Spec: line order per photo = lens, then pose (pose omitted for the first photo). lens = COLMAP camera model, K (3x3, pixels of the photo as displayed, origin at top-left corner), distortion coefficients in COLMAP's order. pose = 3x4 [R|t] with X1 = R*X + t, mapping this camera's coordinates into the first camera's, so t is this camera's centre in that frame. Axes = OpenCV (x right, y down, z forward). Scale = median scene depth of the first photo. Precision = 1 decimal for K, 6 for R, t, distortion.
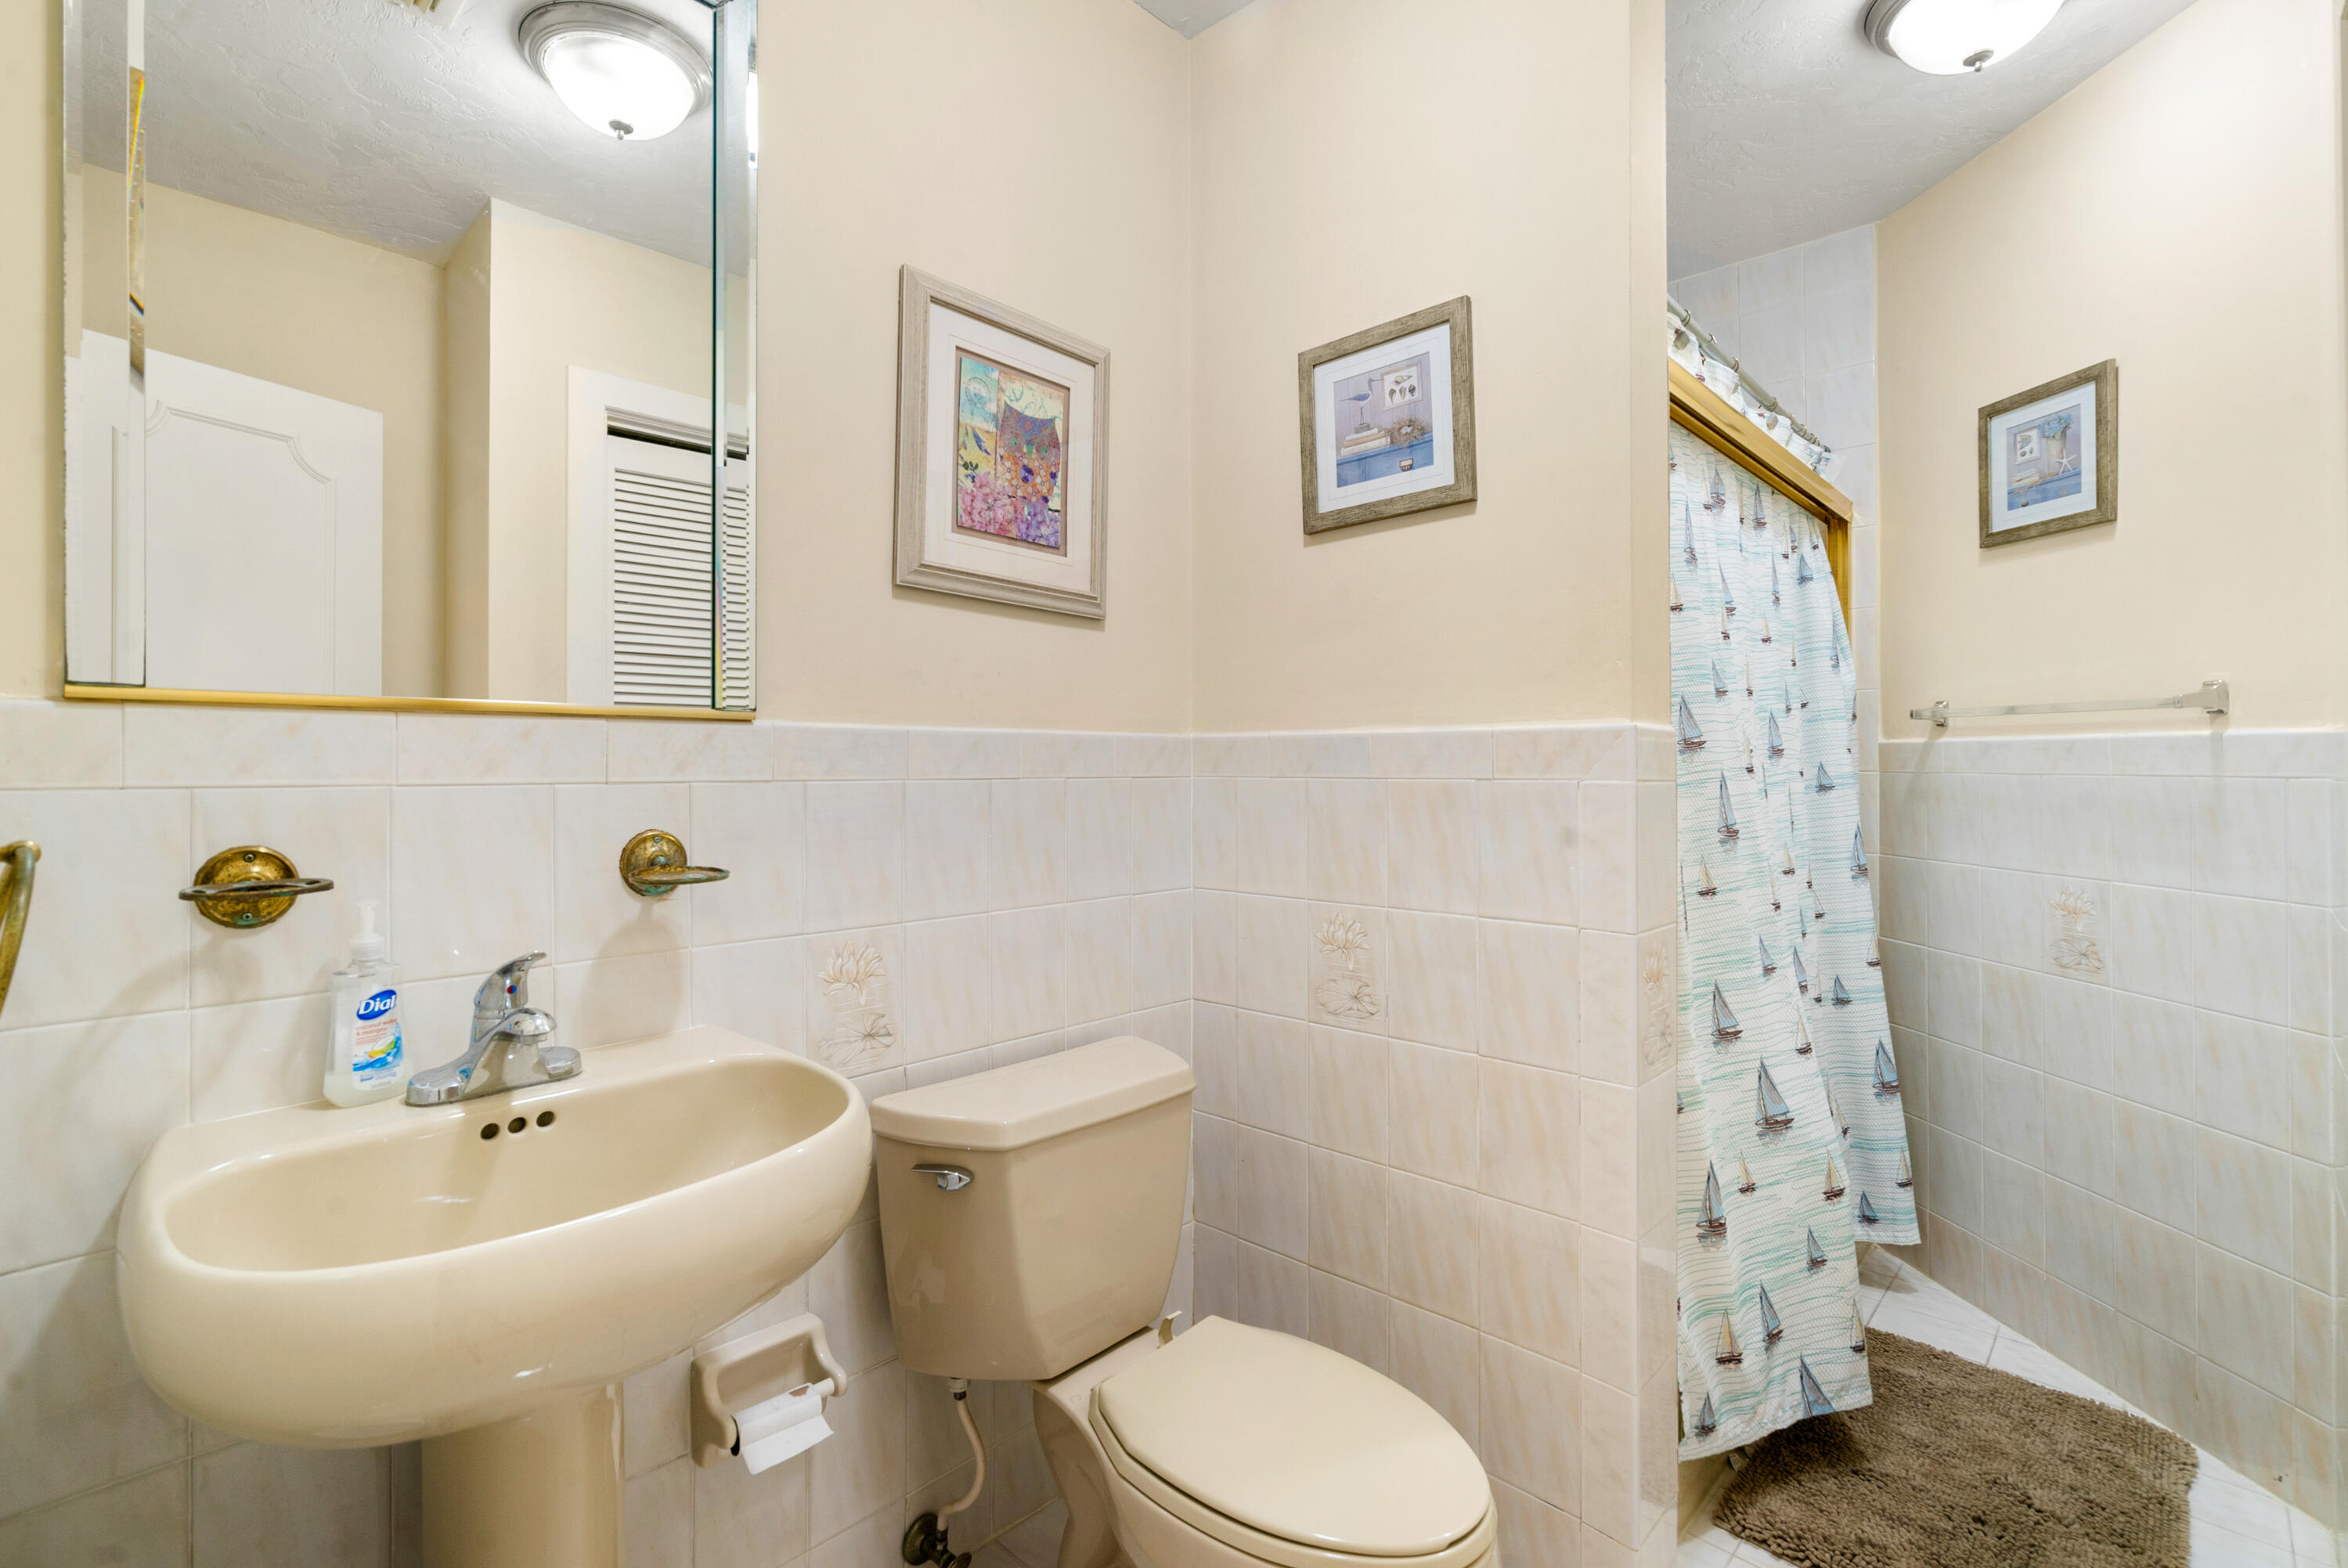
lens RADIAL K [[1065.7, 0, 1169.3], [0, 1065.7, 749.8], [0, 0, 1]] dist [-0.000603, 0.000058]
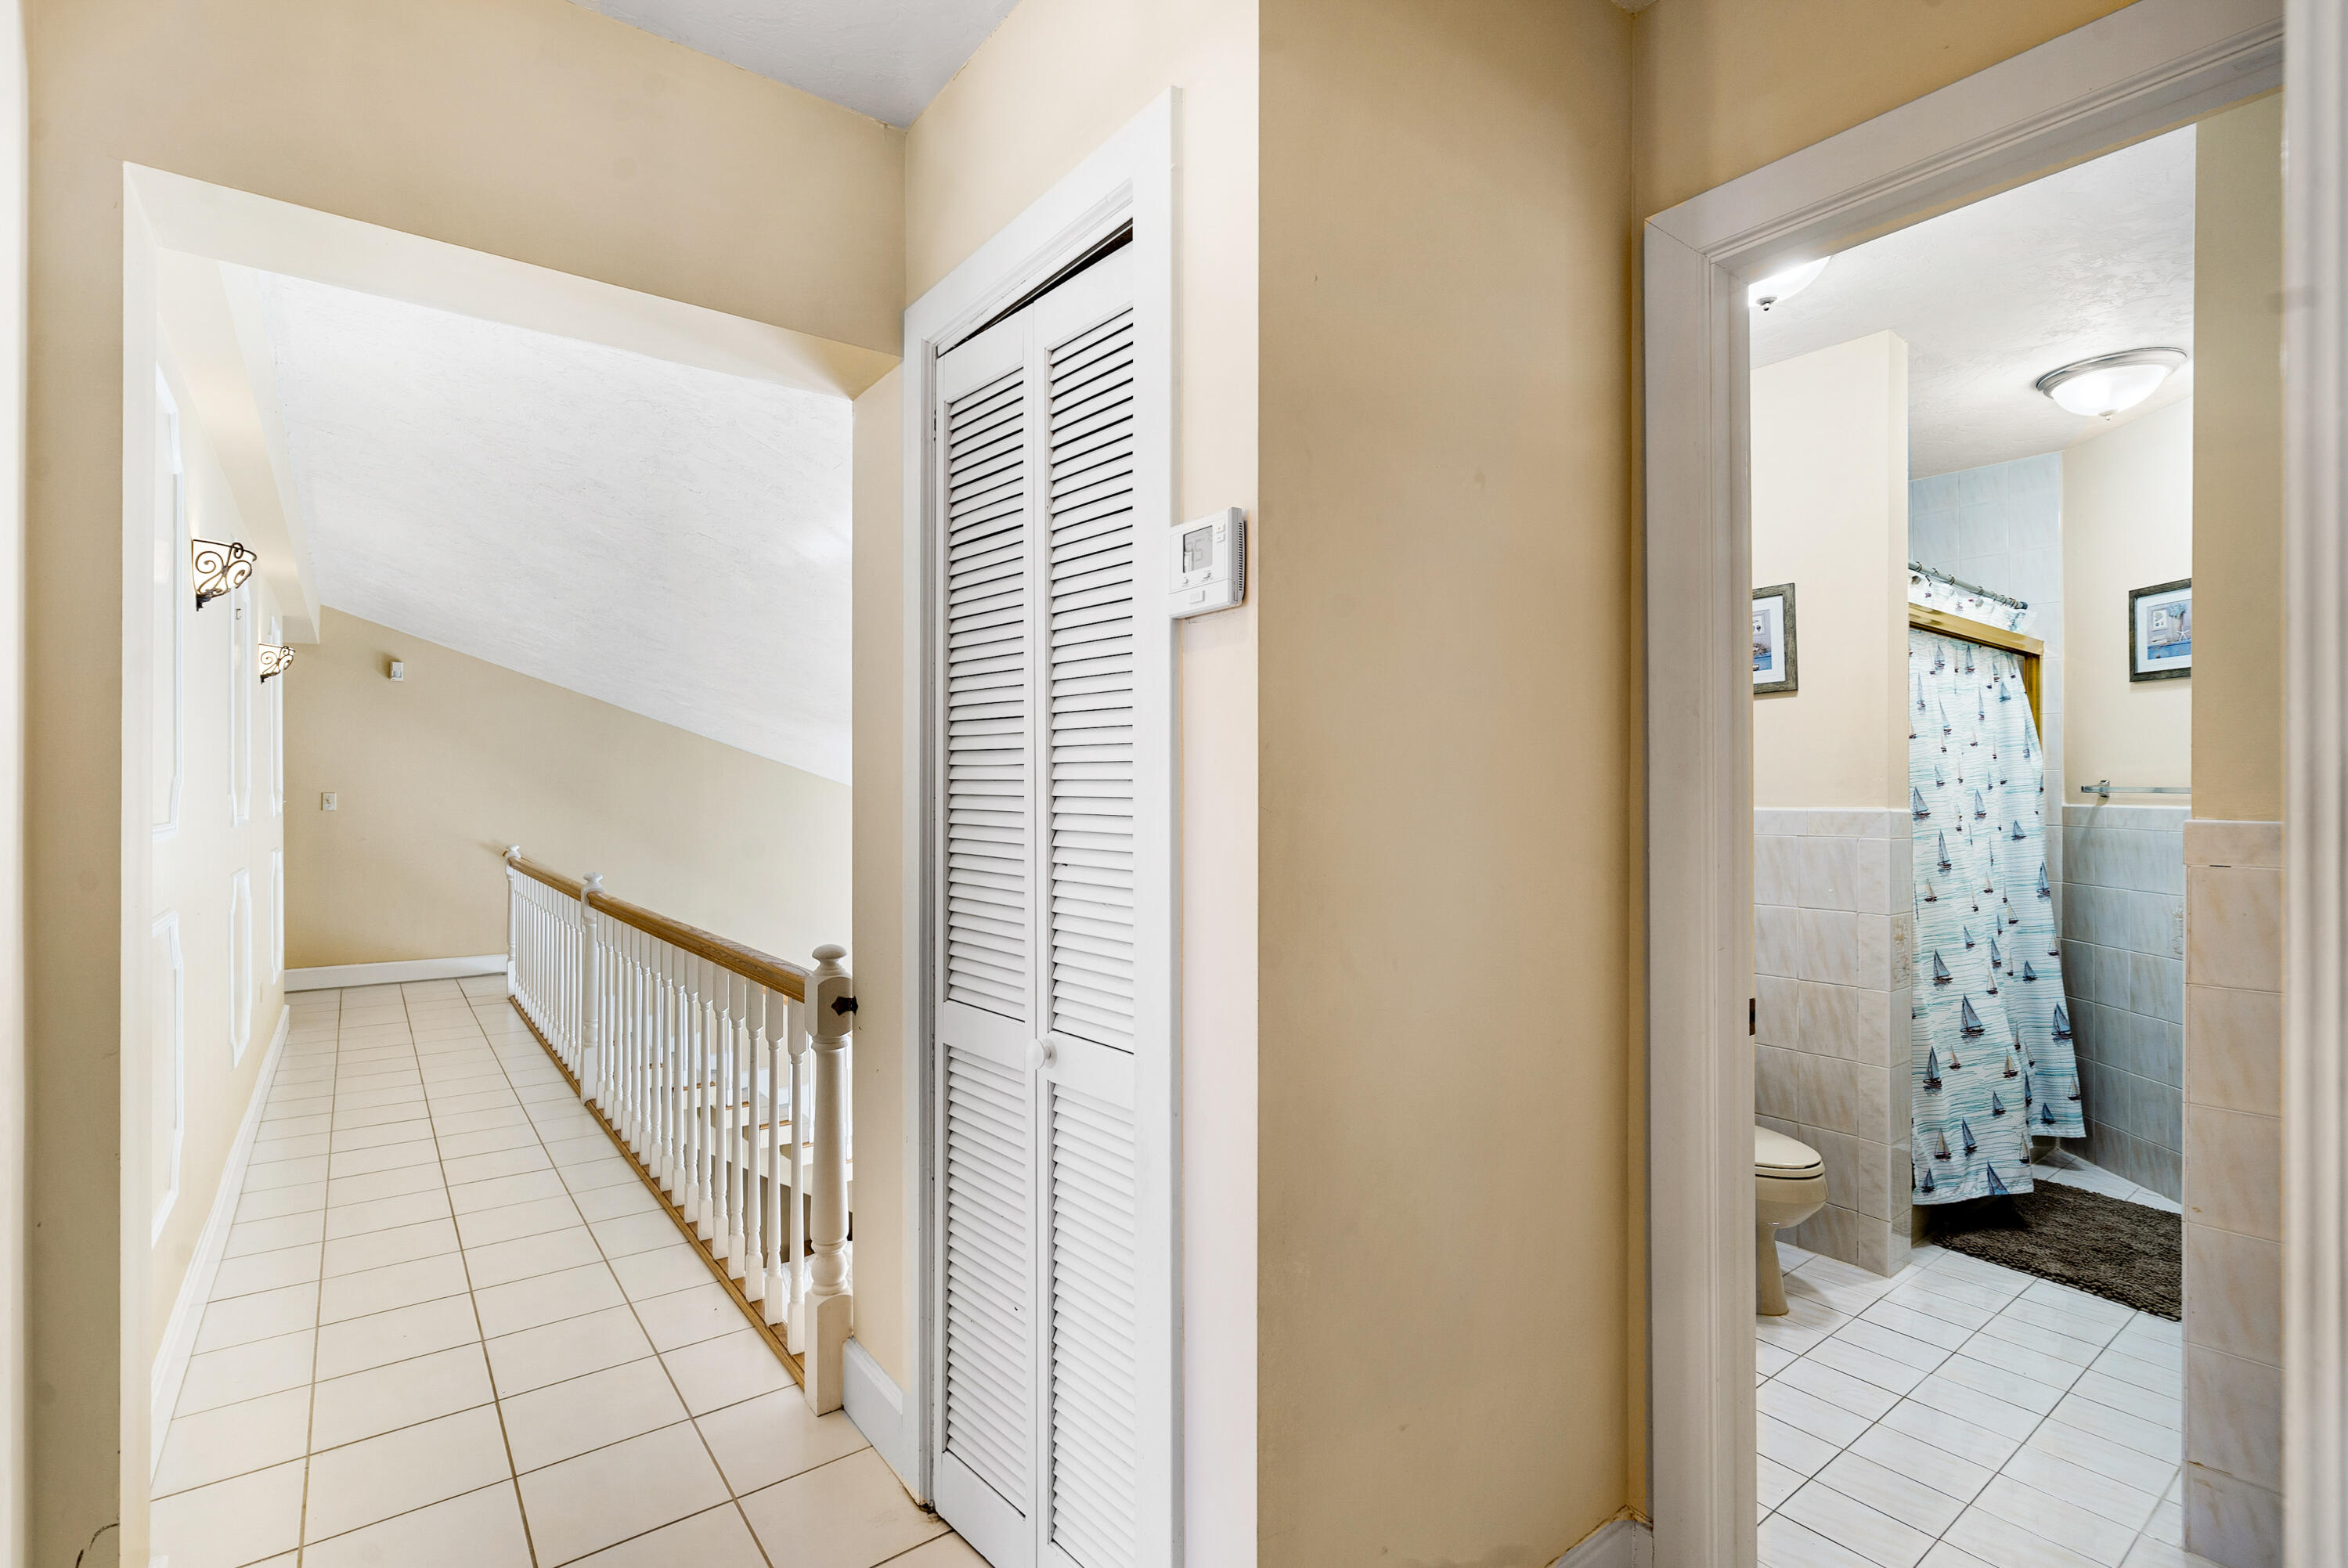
lens RADIAL K [[1063.0, 0, 1174.0], [0, 1063.0, 784.0], [0, 0, 1]] dist [0.000149, 0.000070]
pose [[0.987433, 0.000600, -0.158038, -0.430519], [0.000471, 0.999977, 0.006739, -0.065938], [0.158038, -0.006728, 0.987410, -0.885689]]
